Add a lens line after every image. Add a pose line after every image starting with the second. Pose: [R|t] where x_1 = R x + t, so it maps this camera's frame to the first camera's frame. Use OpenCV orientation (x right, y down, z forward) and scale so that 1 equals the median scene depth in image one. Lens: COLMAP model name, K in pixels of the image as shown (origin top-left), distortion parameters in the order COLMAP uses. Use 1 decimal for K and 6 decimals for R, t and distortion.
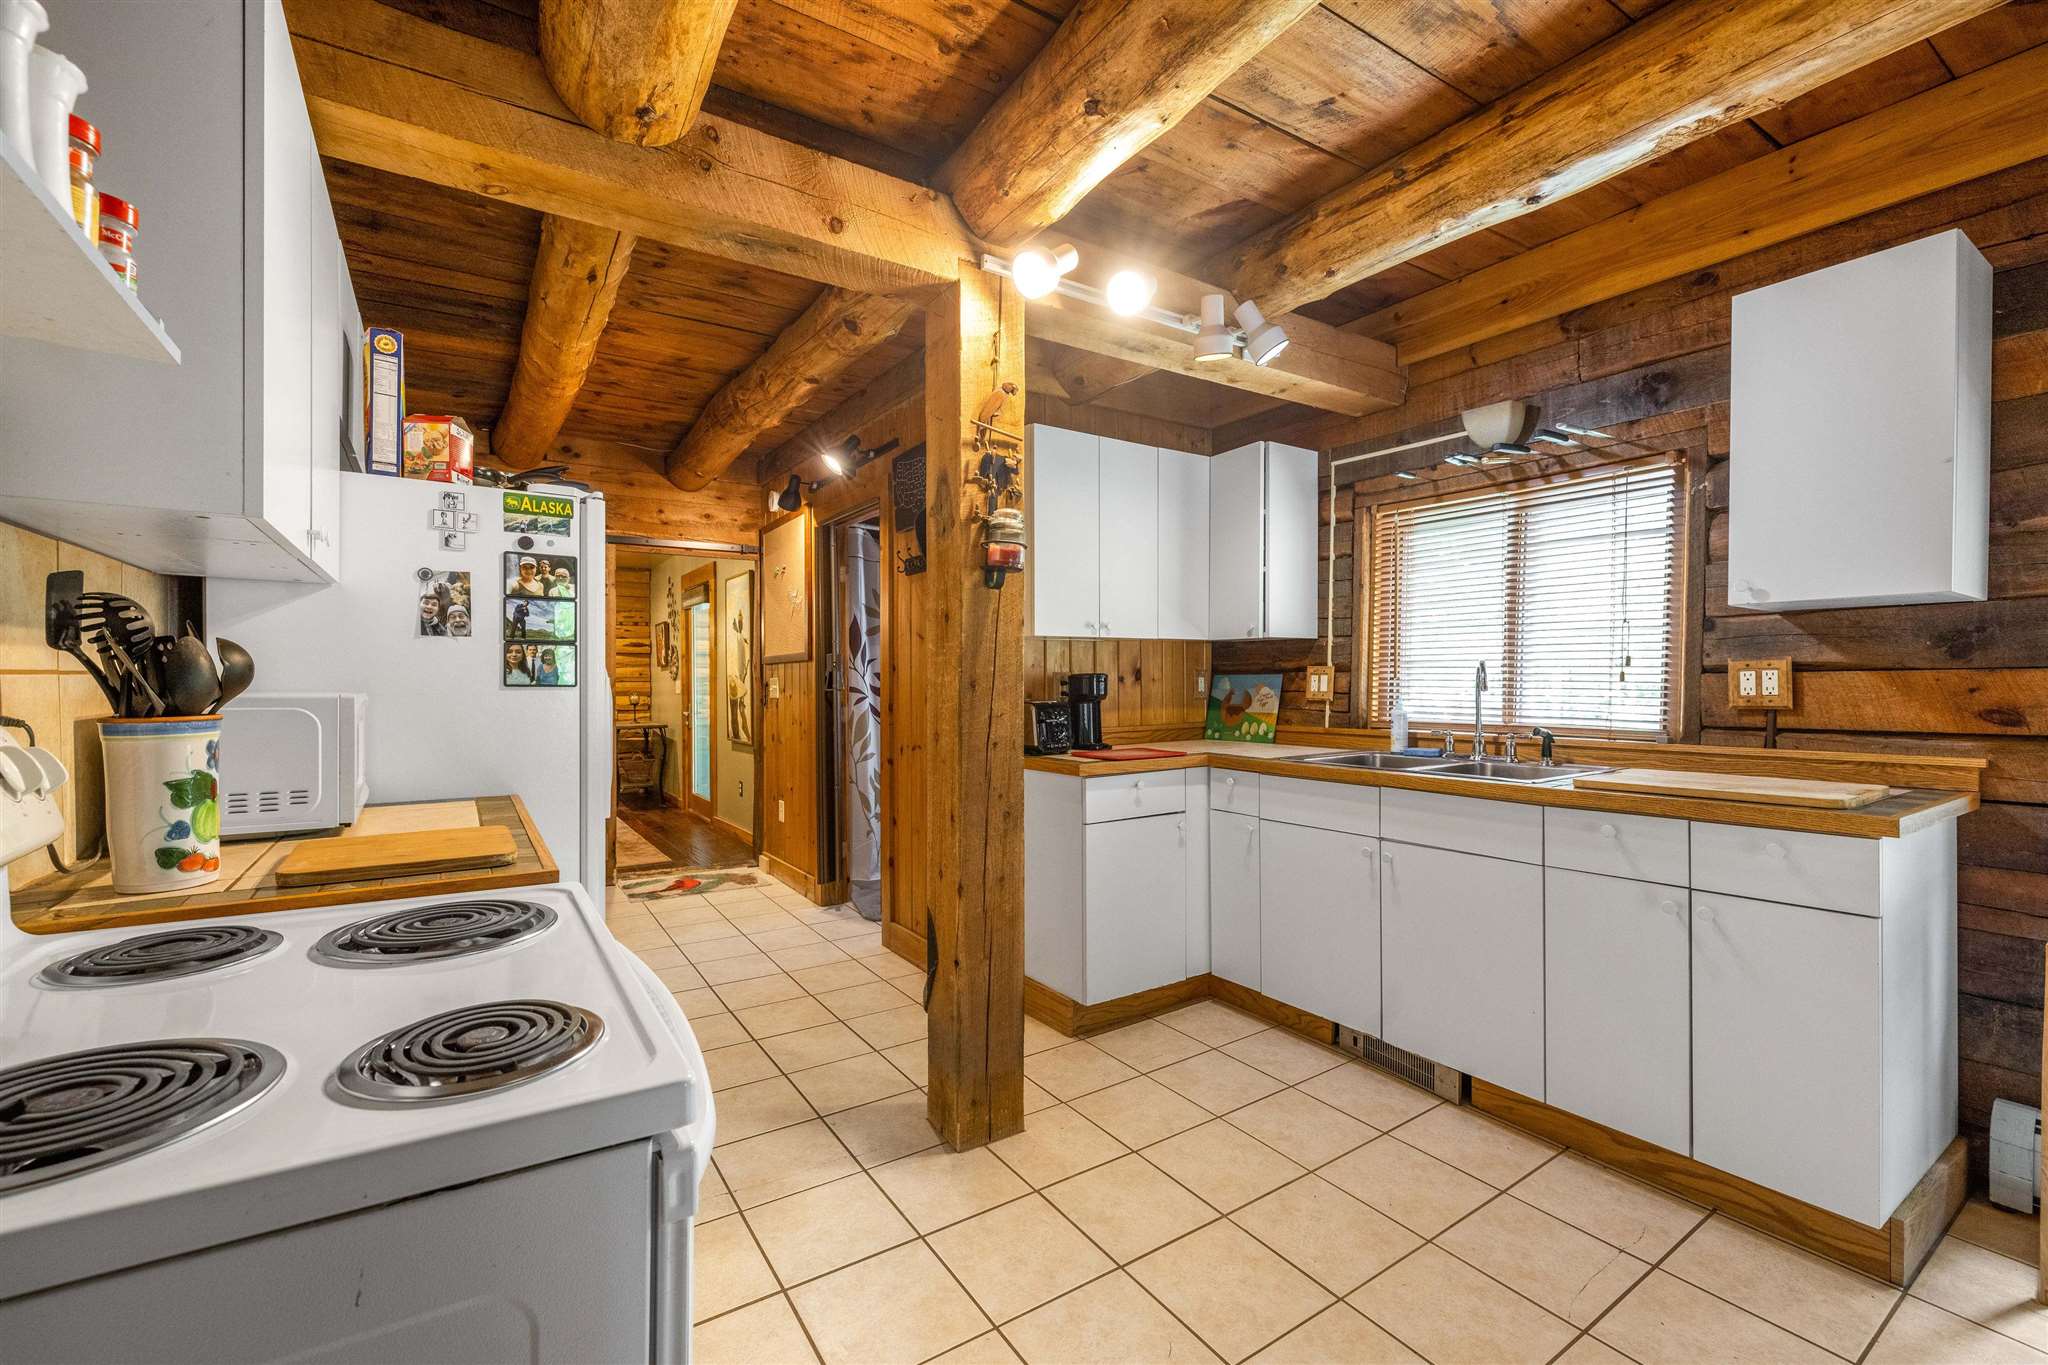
lens RADIAL K [[870.3, 0, 1037.2], [0, 870.3, 682.4], [0, 0, 1]] dist [0.001381, 0.000200]
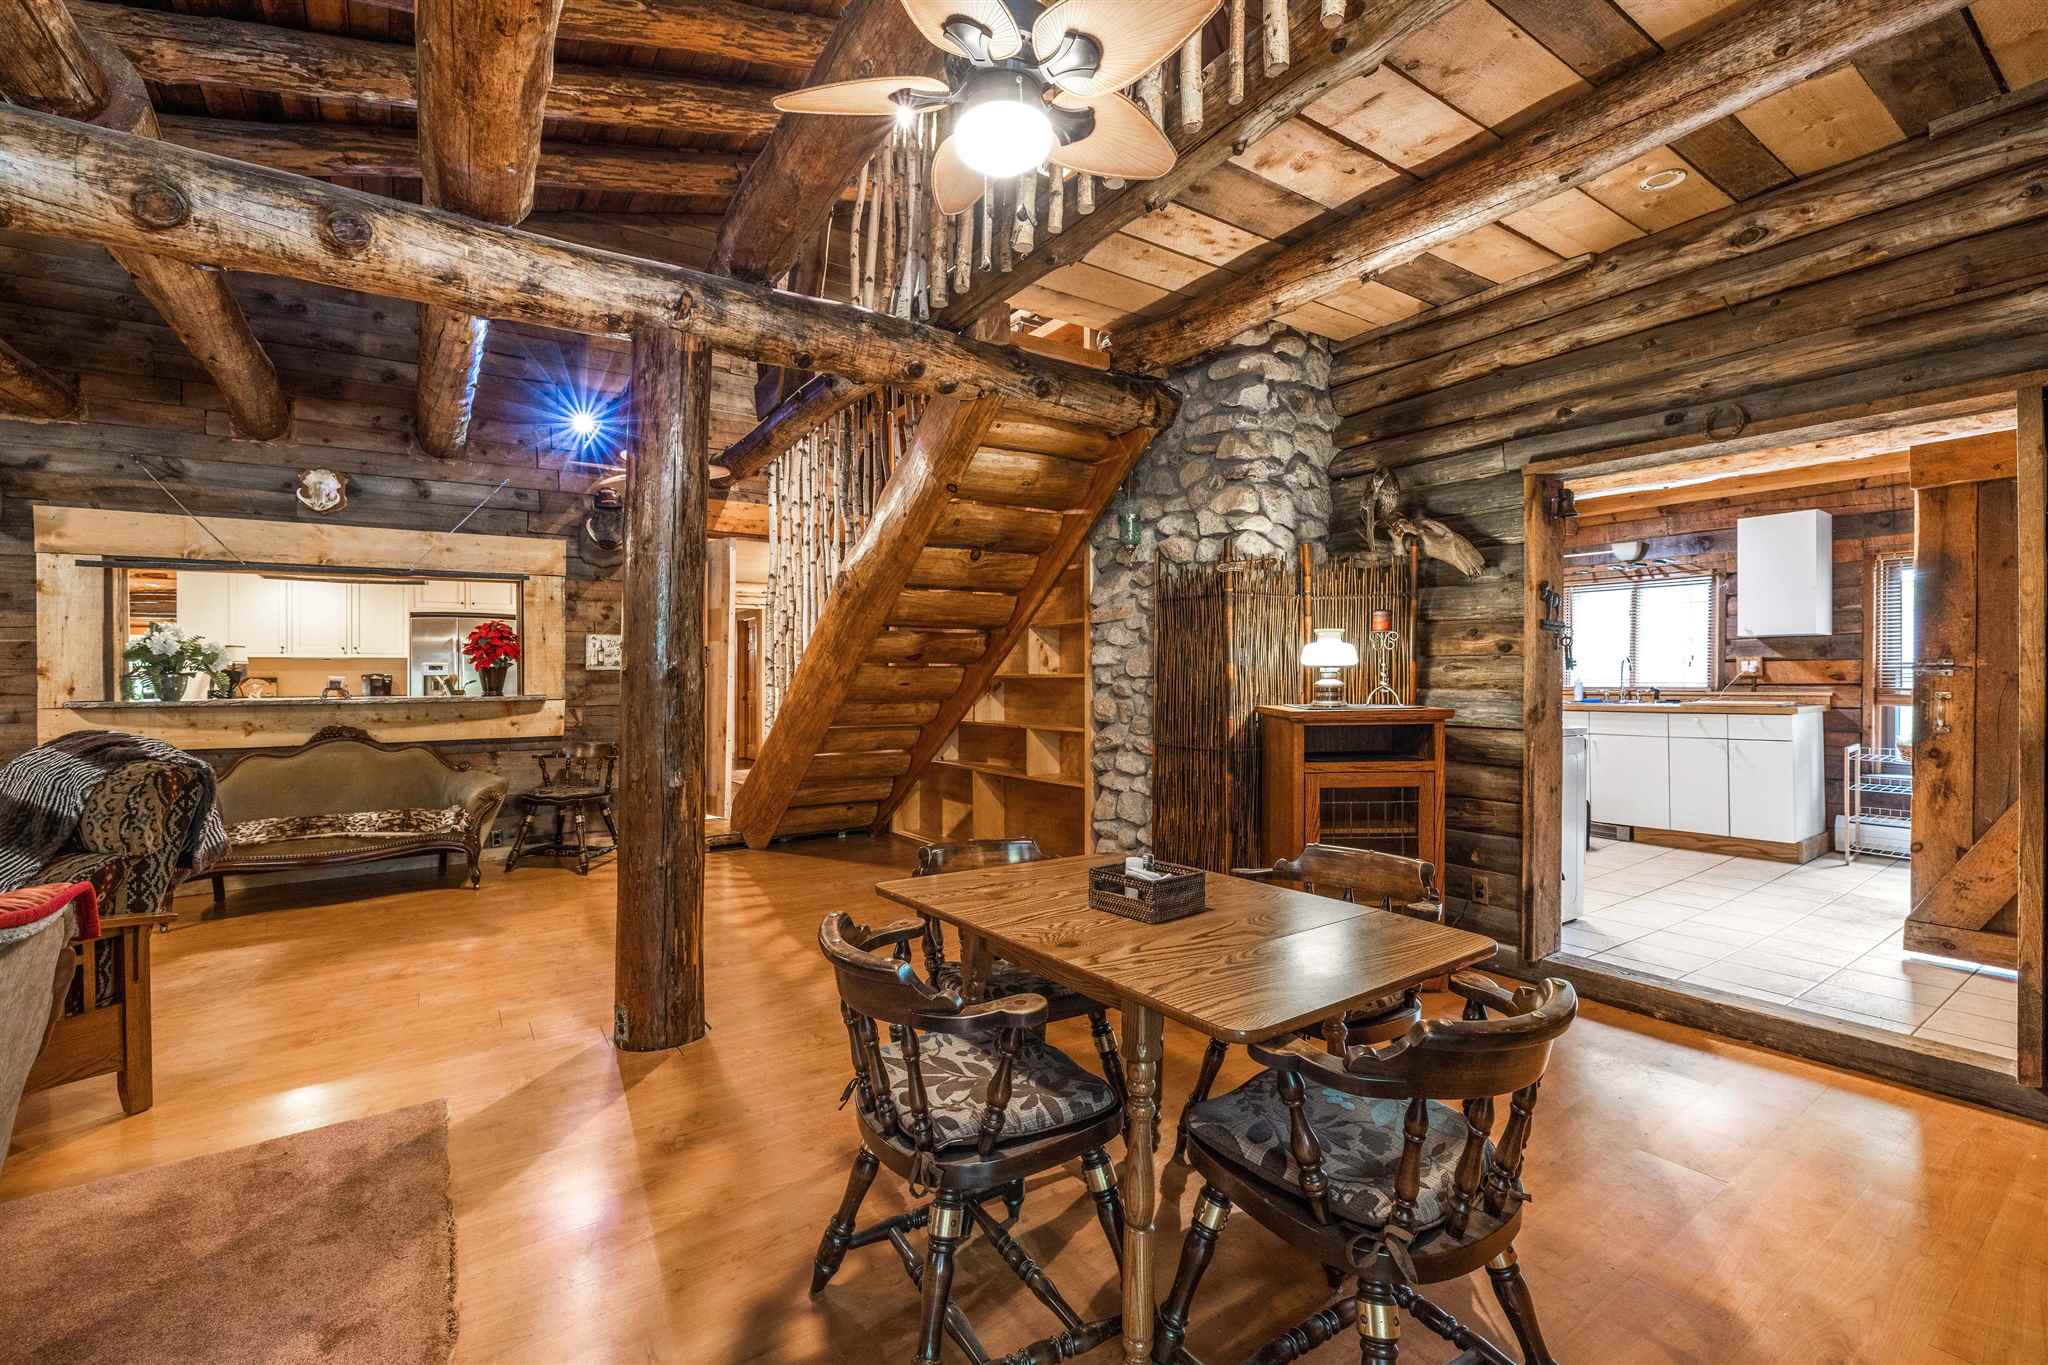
lens RADIAL K [[870.3, 0, 1011.5], [0, 870.3, 676.3], [0, 0, 1]] dist [0.001381, 0.000200]
pose [[0.999962, -0.007338, 0.004795, -1.266292], [0.007358, 0.999964, -0.004168, 0.024754], [-0.004765, 0.004203, 0.999980, -1.451639]]
